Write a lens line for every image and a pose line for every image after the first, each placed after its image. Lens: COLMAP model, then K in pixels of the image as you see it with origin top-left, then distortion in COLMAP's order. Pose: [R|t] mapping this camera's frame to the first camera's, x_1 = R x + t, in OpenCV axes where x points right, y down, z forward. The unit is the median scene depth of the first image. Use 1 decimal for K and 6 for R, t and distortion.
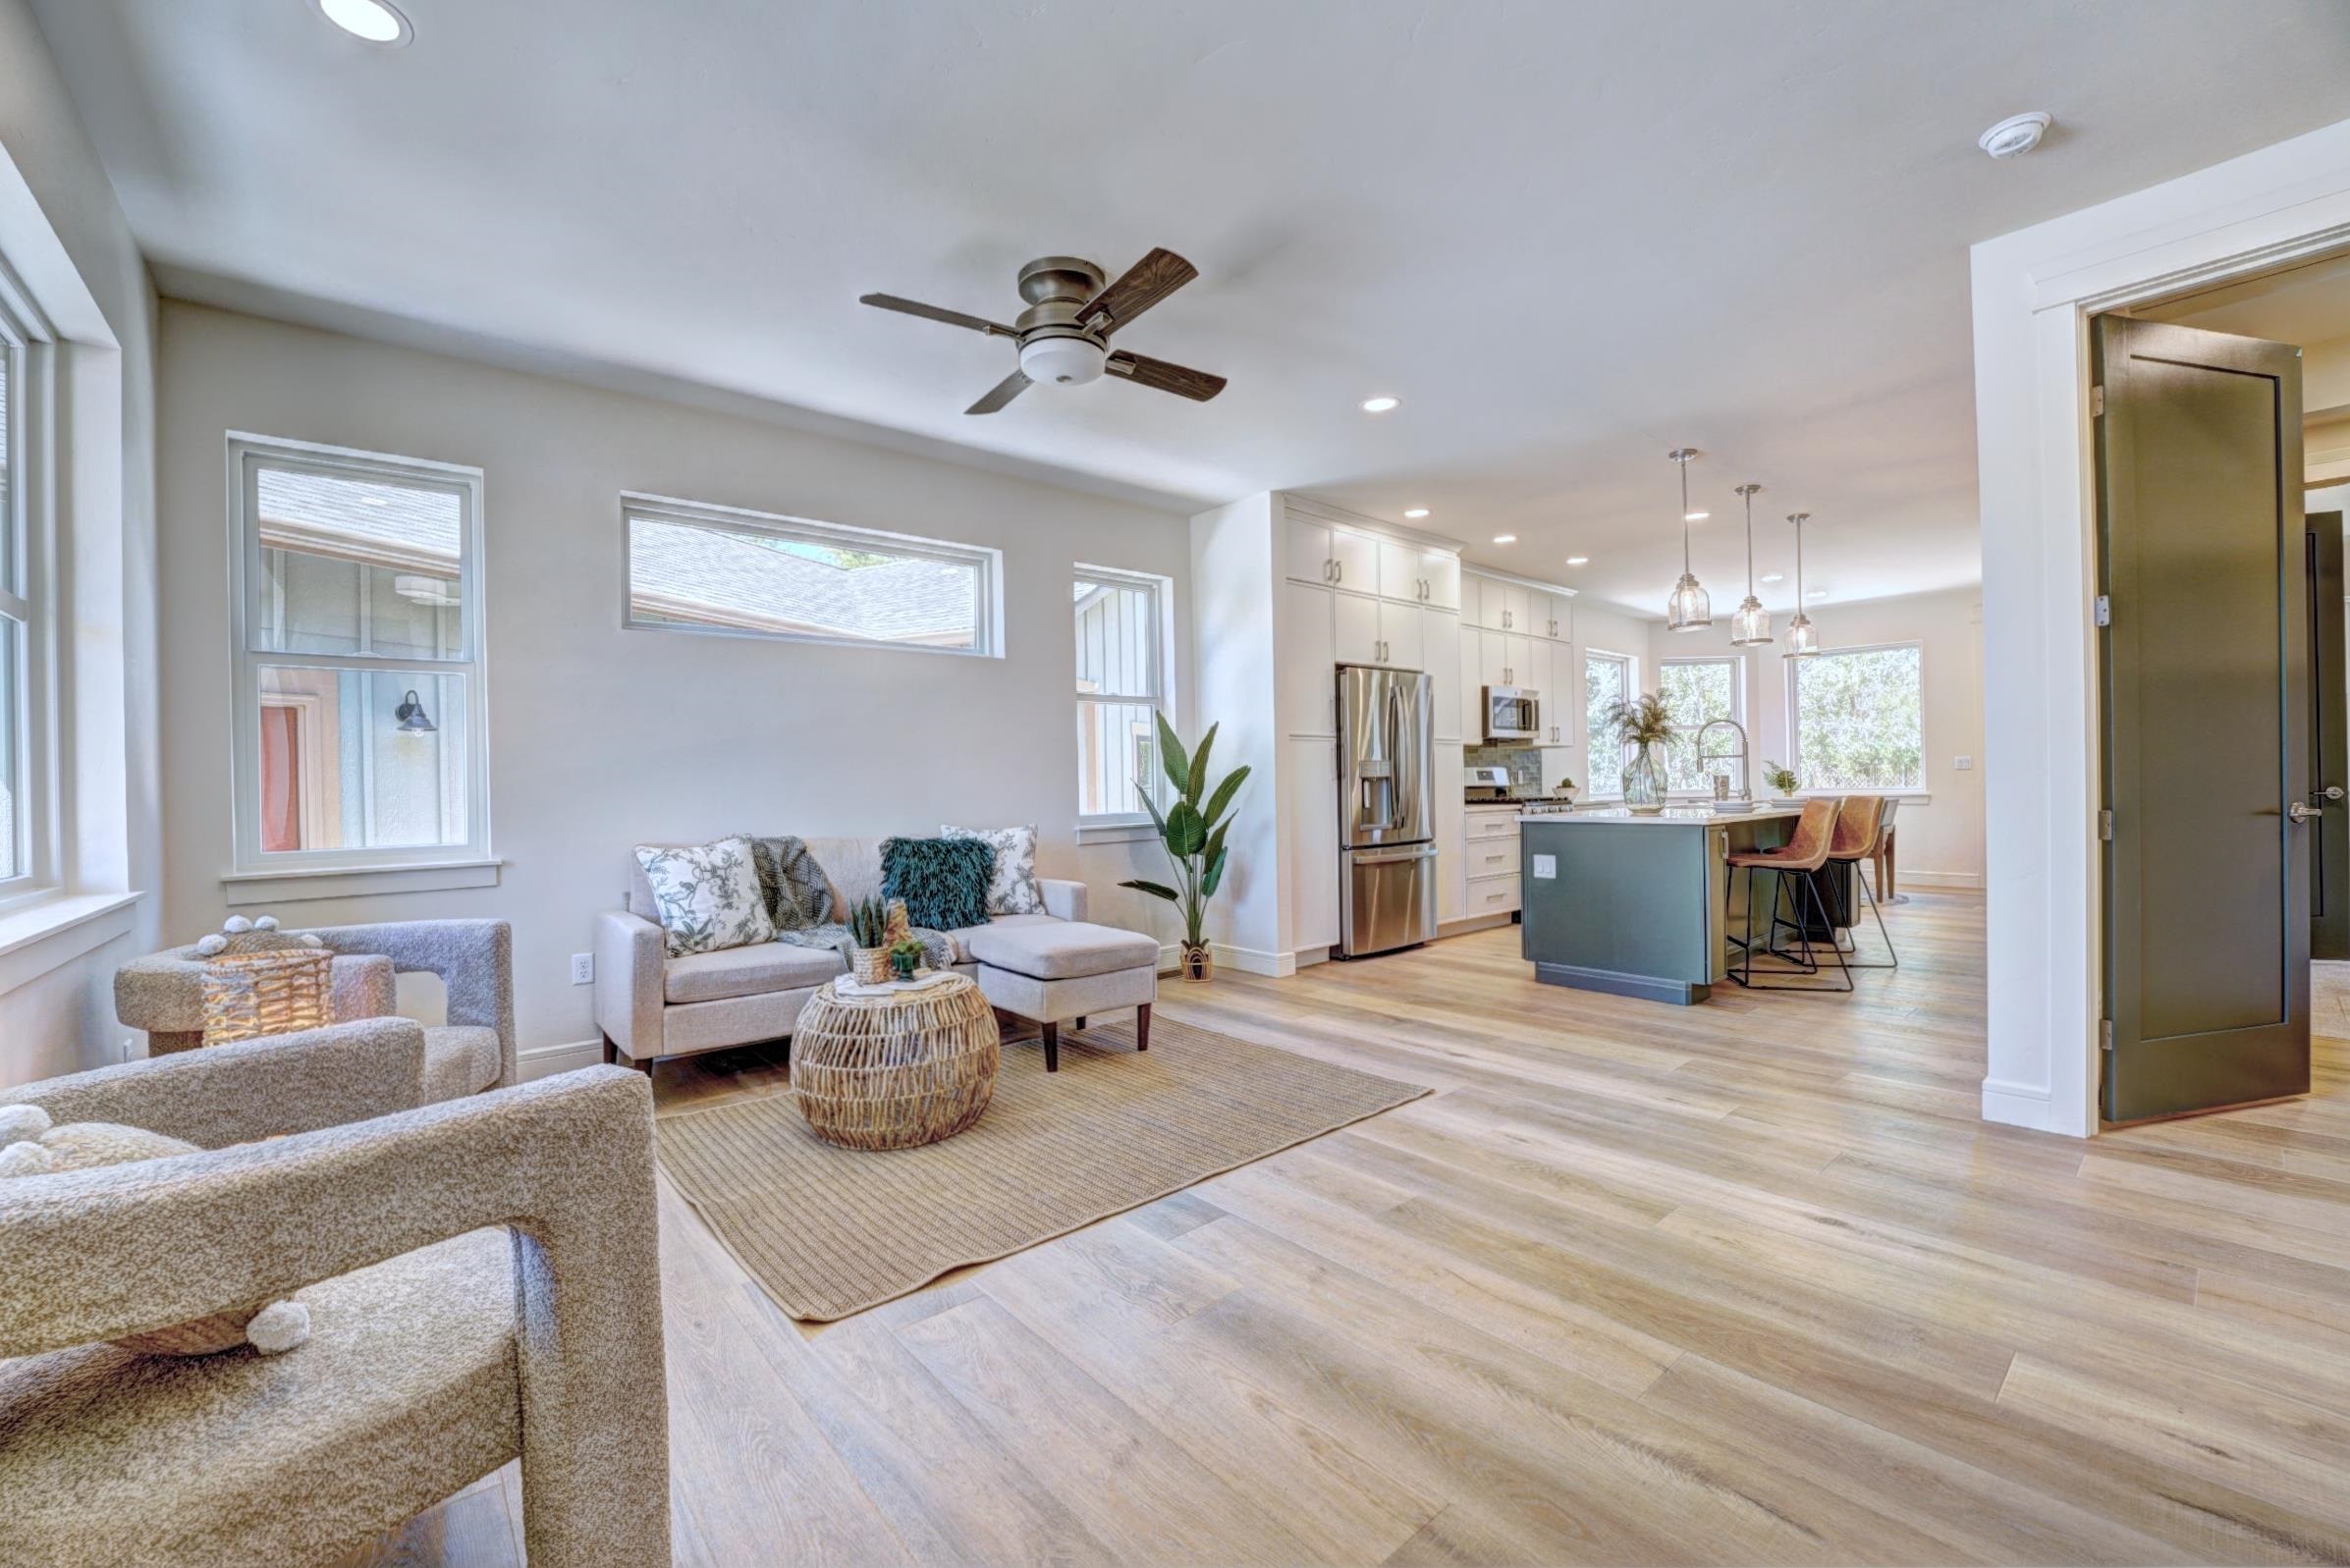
lens RADIAL K [[948.0, 0, 1175.4], [0, 948.0, 792.4], [0, 0, 1]] dist [-0.021823, 0.000072]
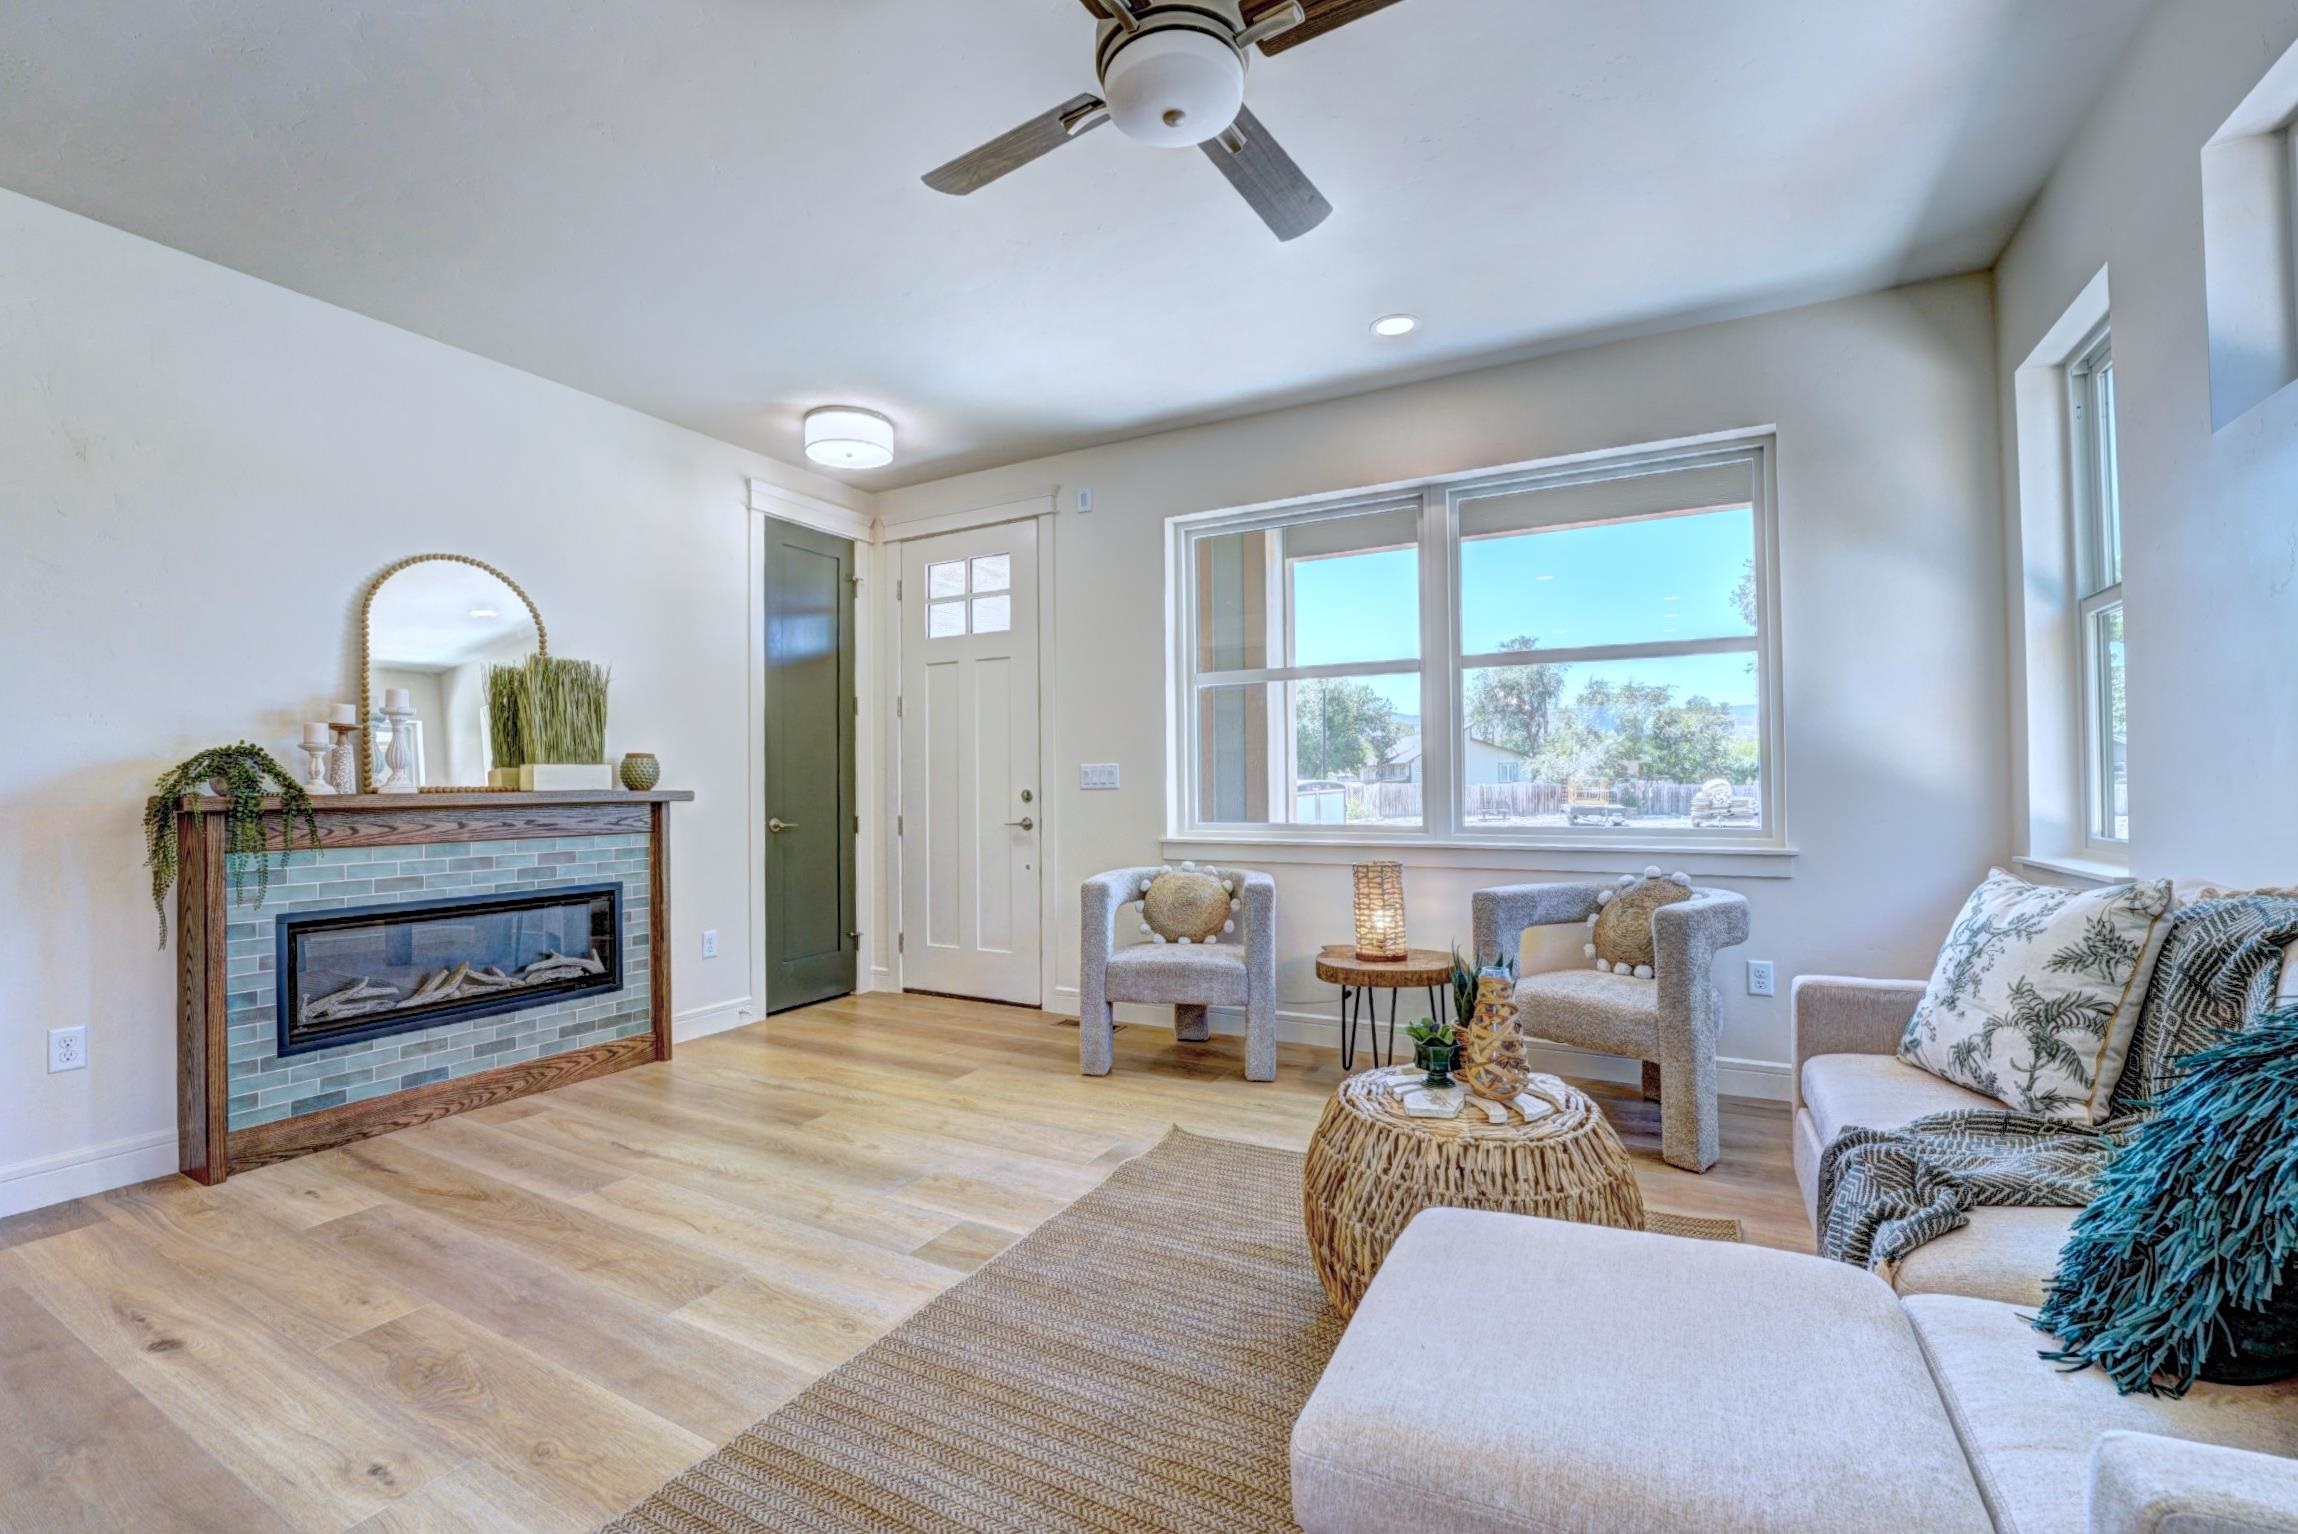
lens RADIAL K [[939.5, 0, 1141.8], [0, 939.5, 767.3], [0, 0, 1]] dist [-0.022190, 0.000368]
pose [[-0.943019, 0.023024, -0.331941, 0.073284], [0.026374, 0.999637, -0.005589, -0.009734], [0.331691, -0.014025, -0.943284, 1.031457]]
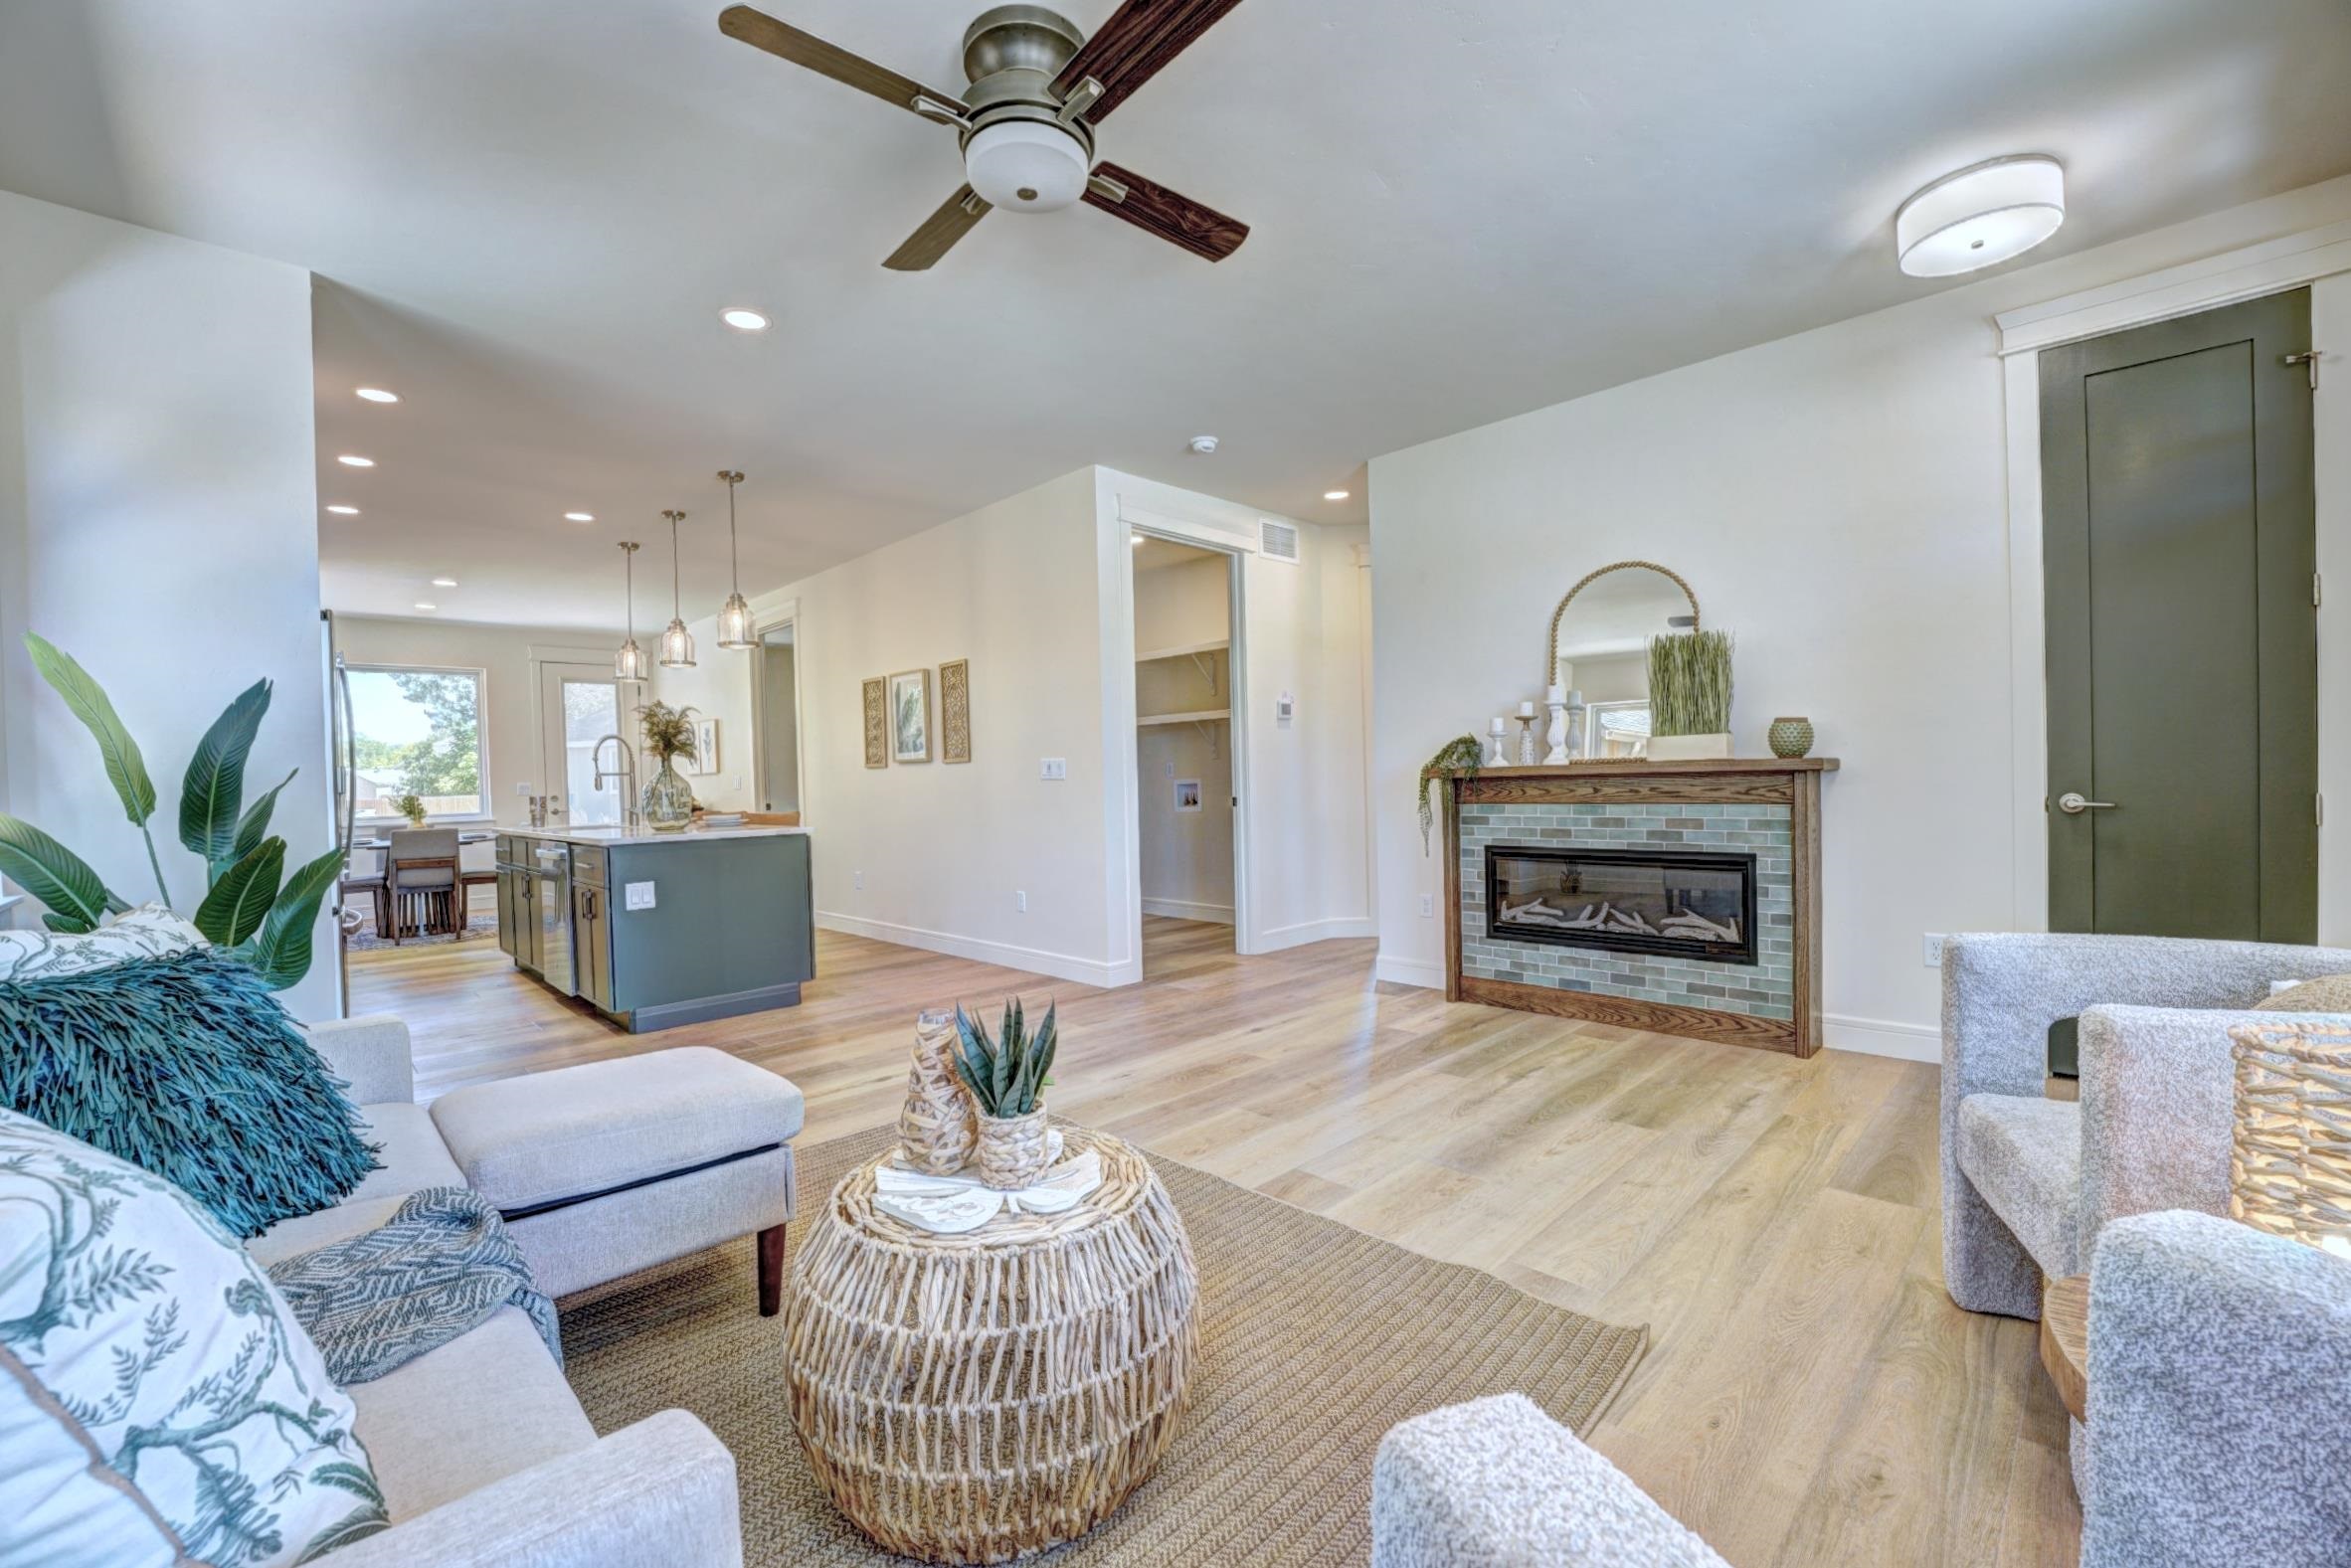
lens RADIAL K [[961.1, 0, 1168.2], [0, 961.1, 784.3], [0, 0, 1]] dist [-0.022190, 0.000368]
pose [[-0.055199, 0.013469, 0.998385, -0.551626], [0.037774, 0.999221, -0.011392, 0.006499], [-0.997761, 0.037085, -0.055665, 0.631567]]
